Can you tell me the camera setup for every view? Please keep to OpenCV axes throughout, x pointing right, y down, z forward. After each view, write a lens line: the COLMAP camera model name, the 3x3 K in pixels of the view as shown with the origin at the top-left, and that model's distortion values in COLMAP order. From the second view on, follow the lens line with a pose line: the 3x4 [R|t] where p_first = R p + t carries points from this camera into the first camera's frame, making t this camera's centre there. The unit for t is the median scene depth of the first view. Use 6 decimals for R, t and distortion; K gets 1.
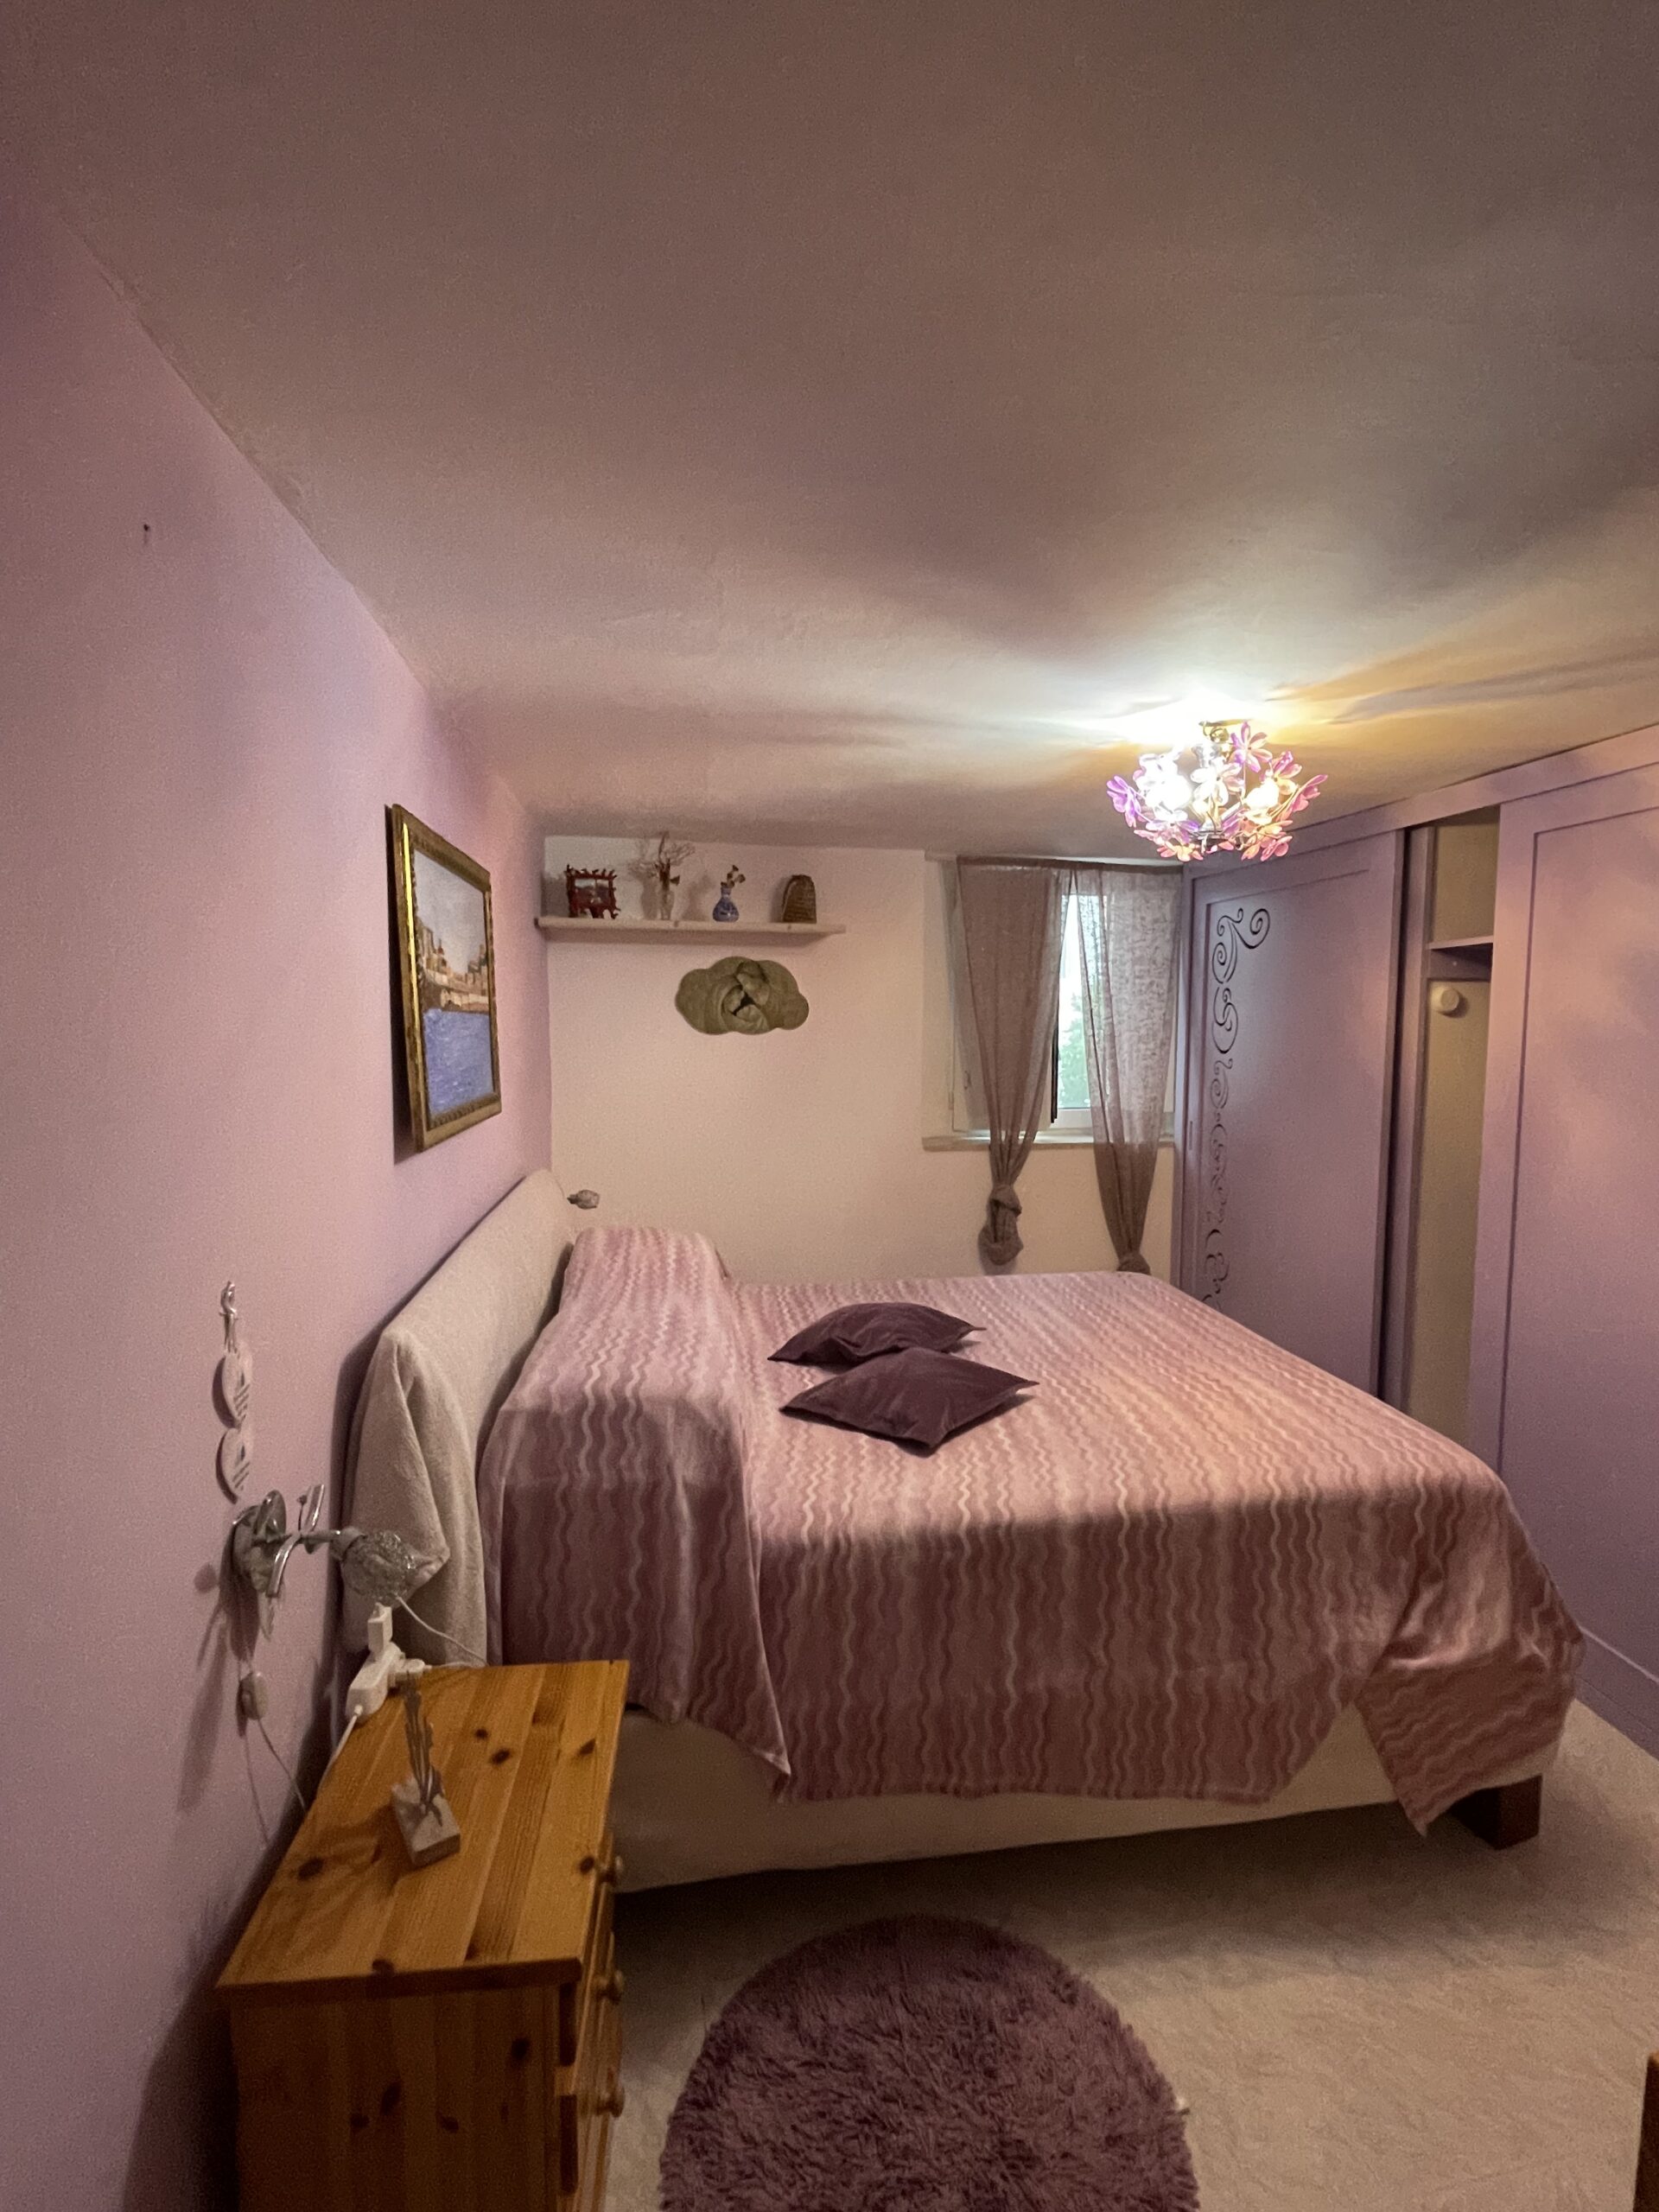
lens RADIAL K [[1043.1, 0, 827.8], [0, 1043.1, 1103.8], [0, 0, 1]] dist [-0.003837, 0.001790]
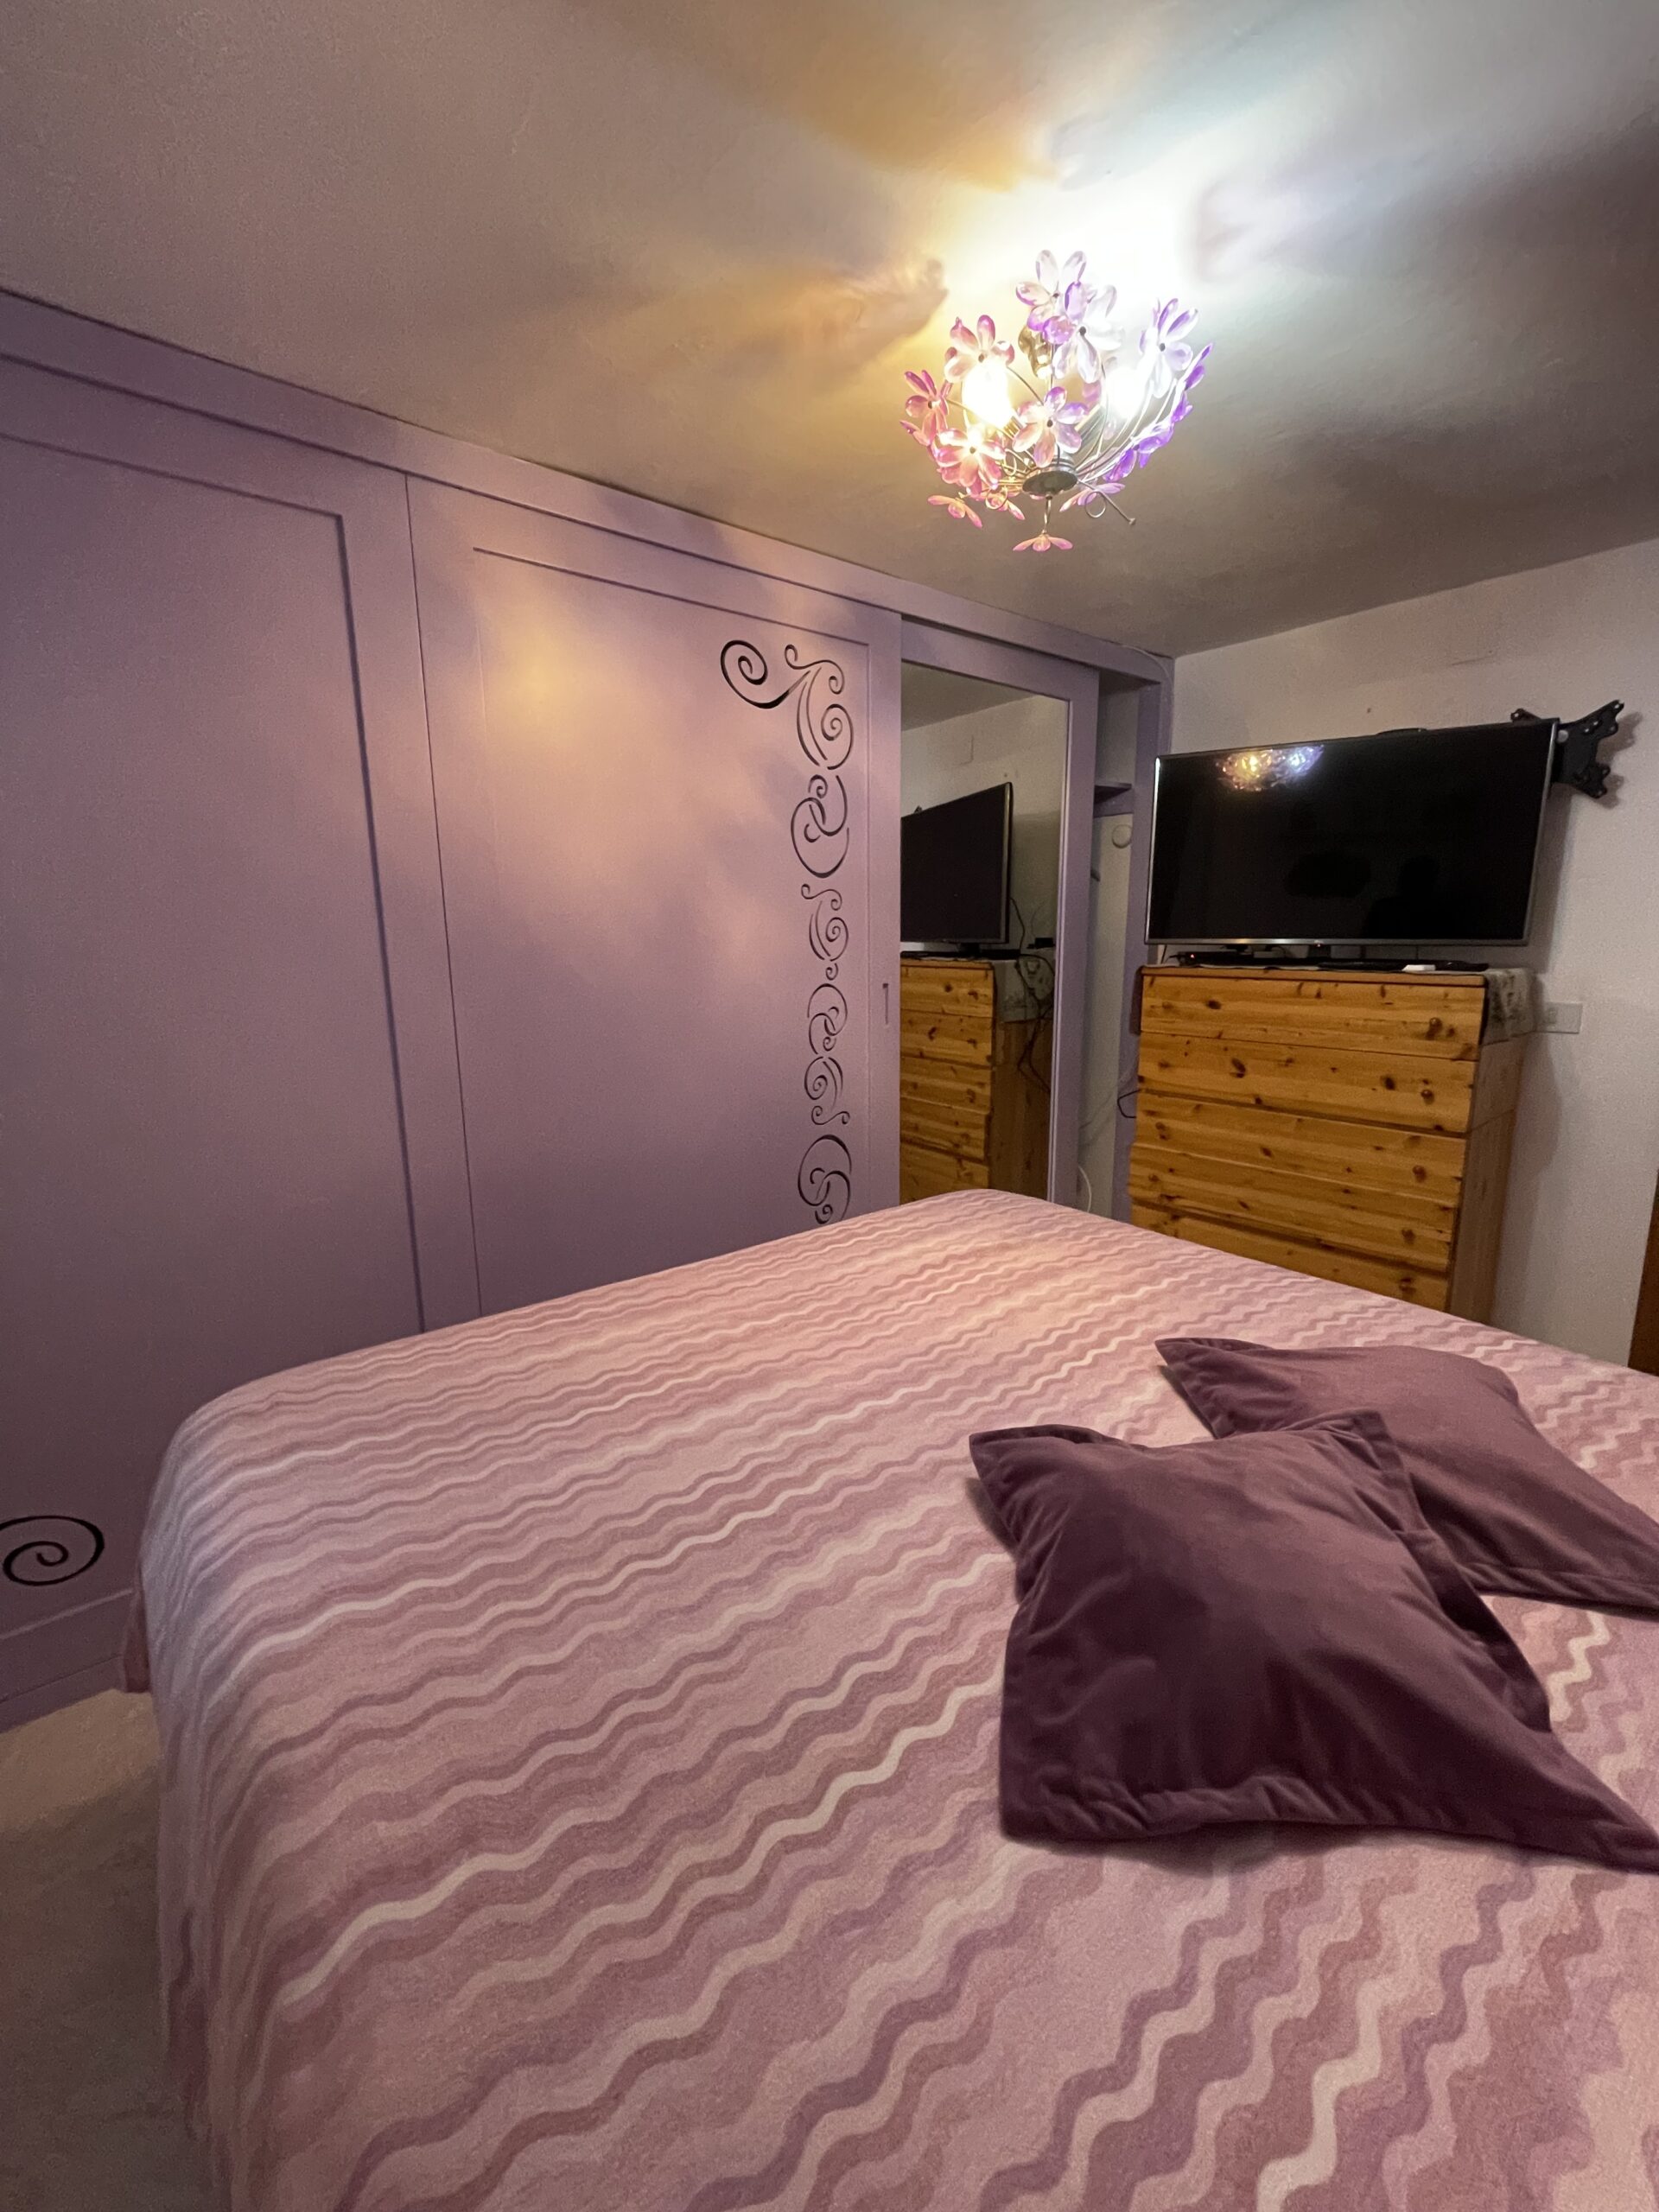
lens RADIAL K [[893.6, 0, 832.3], [0, 893.6, 1095.1], [0, 0, 1]] dist [0.000956, 0.000614]
pose [[-0.512859, -0.150626, 0.845155, -0.127999], [0.085625, 0.970602, 0.224943, -0.002707], [-0.854192, 0.187730, -0.484885, 1.523200]]
